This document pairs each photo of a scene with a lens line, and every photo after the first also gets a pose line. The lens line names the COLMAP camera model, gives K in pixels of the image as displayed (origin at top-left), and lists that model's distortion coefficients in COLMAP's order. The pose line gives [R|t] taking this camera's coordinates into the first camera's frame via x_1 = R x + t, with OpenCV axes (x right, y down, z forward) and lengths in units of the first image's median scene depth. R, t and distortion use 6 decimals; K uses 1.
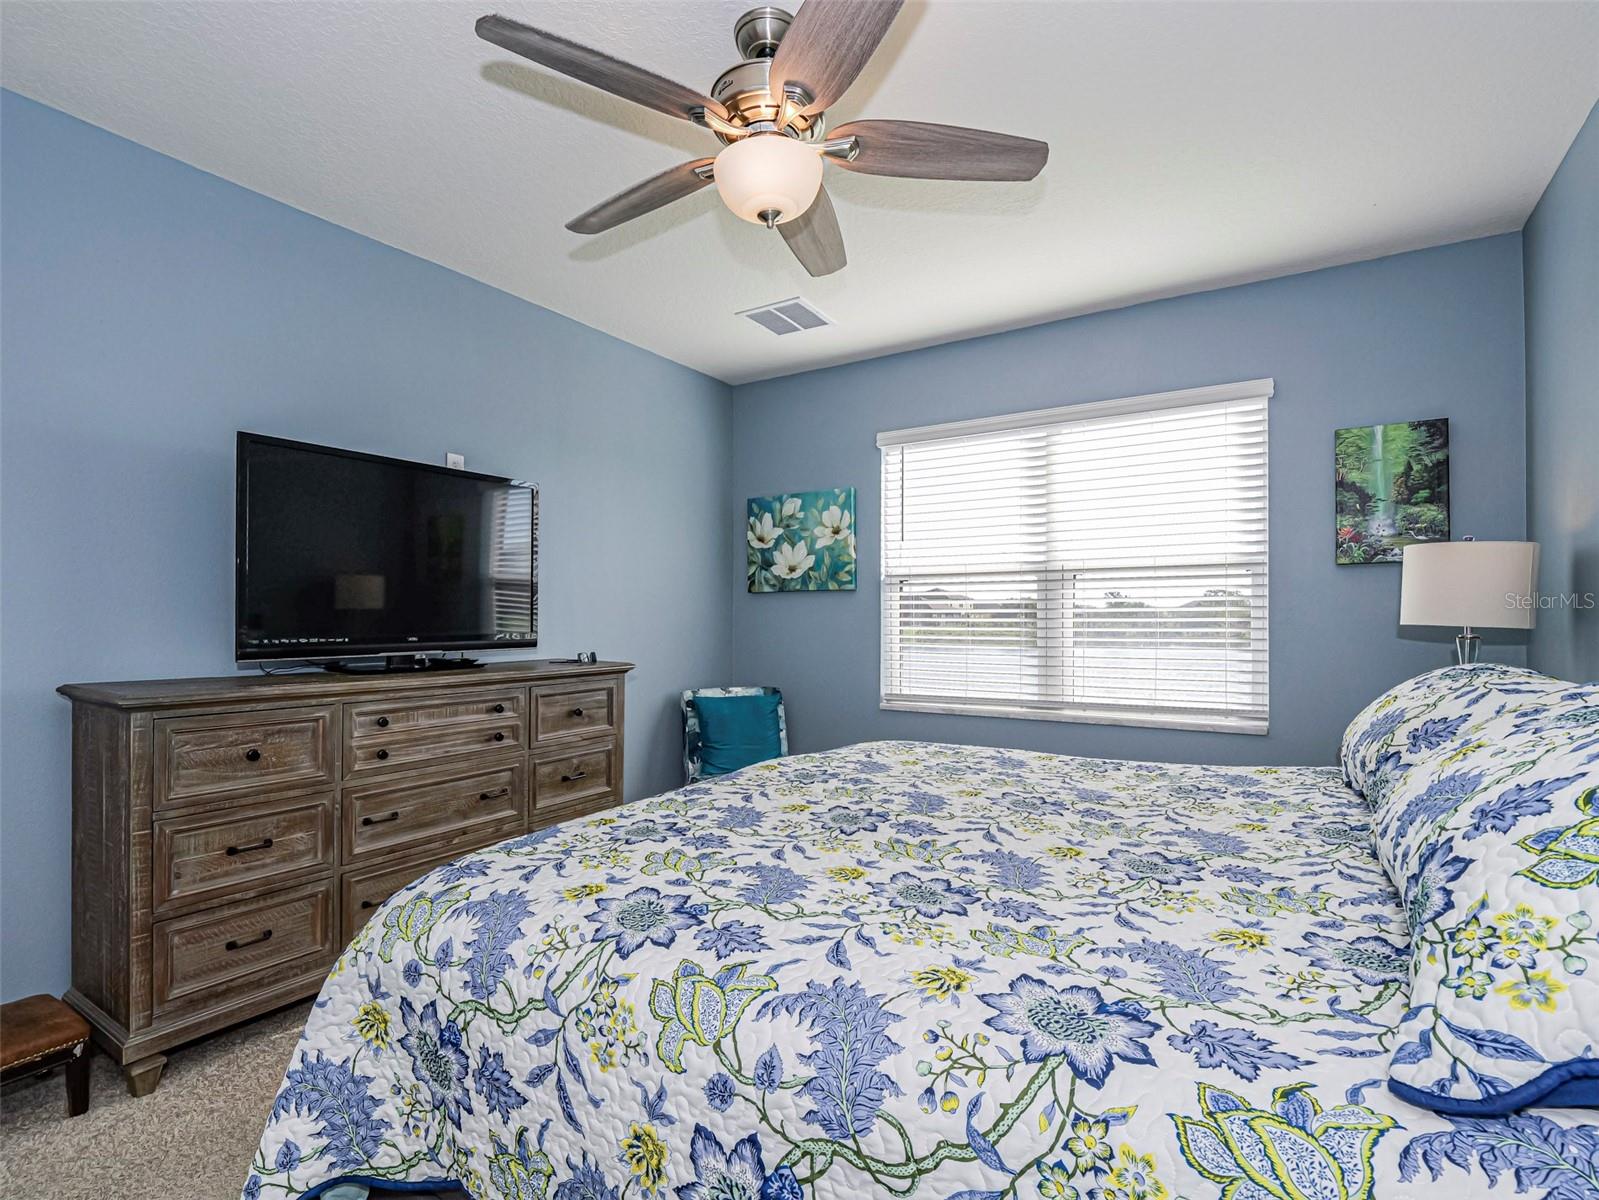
lens RADIAL K [[778.4, 0, 800.1], [0, 778.4, 617.0], [0, 0, 1]] dist [-0.011300, -0.000197]
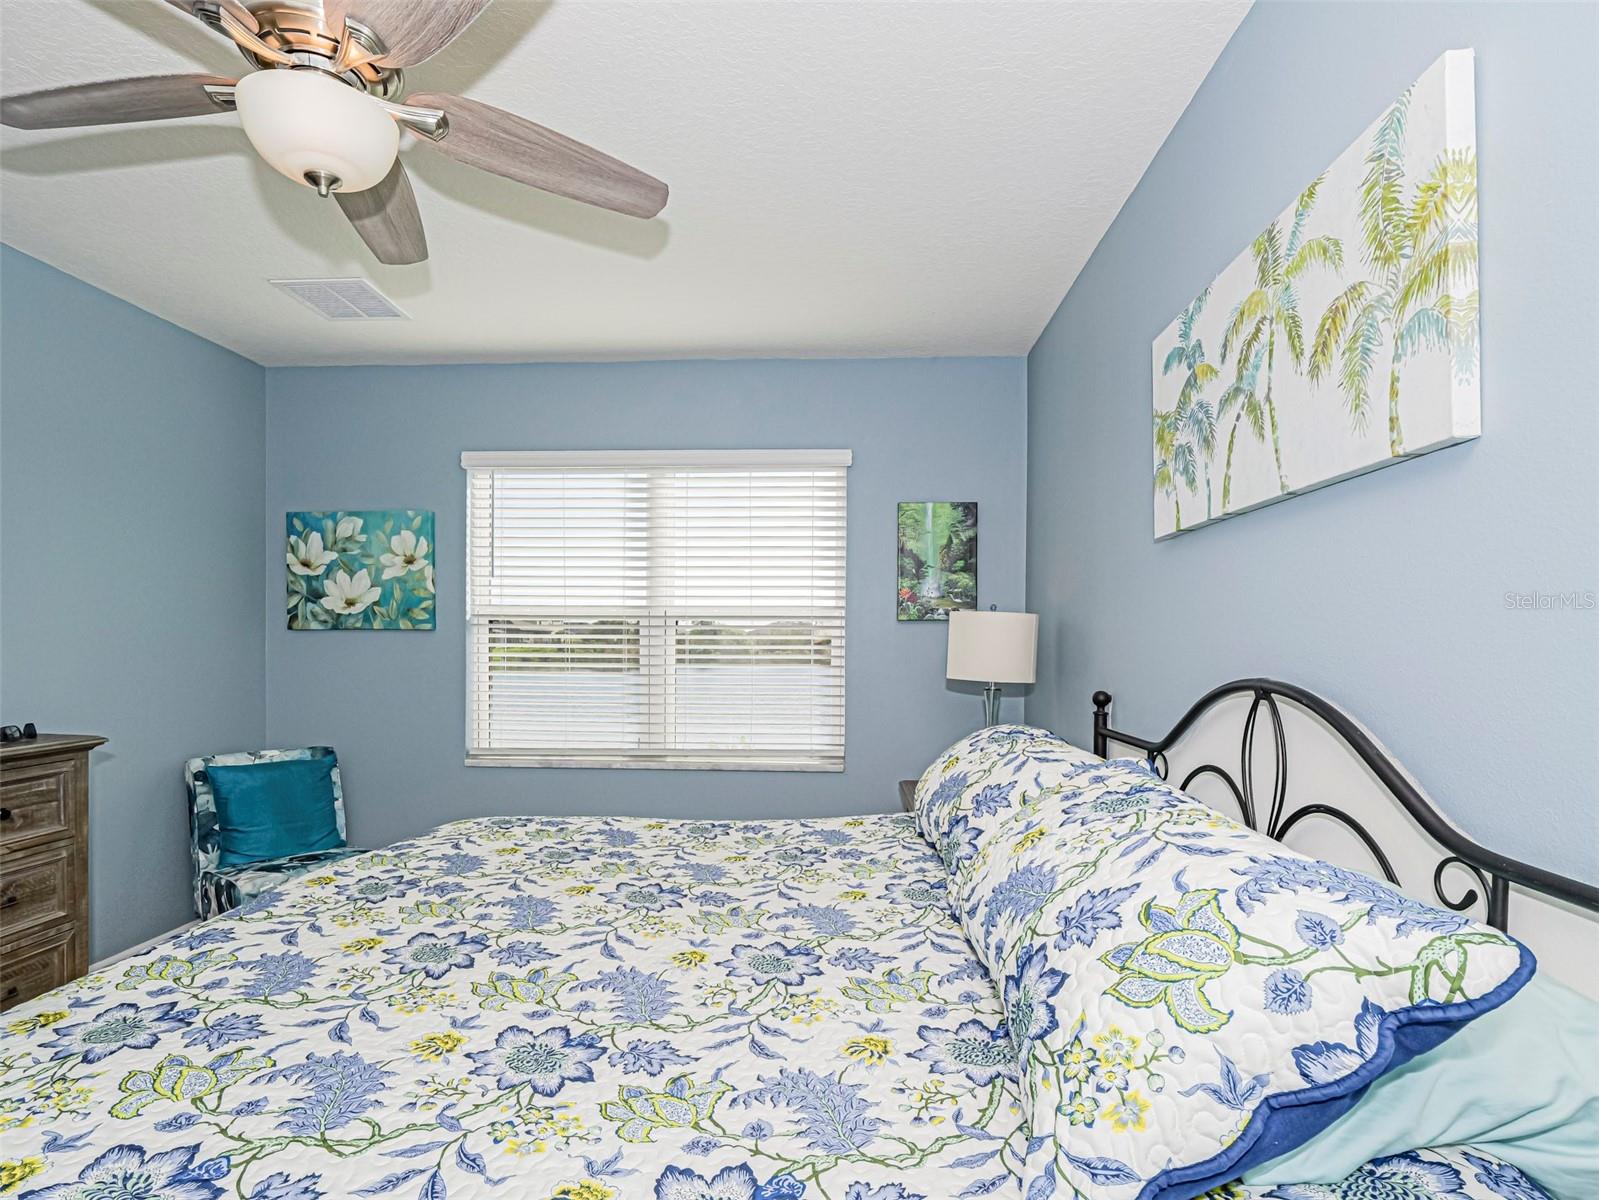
lens RADIAL K [[793.9, 0, 800.8], [0, 793.9, 655.0], [0, 0, 1]] dist [-0.017198, 0.001046]
pose [[0.872404, -0.002707, 0.488778, -0.006722], [-0.007850, 0.999778, 0.019548, -0.064306], [-0.488722, -0.020891, 0.872189, 0.080370]]
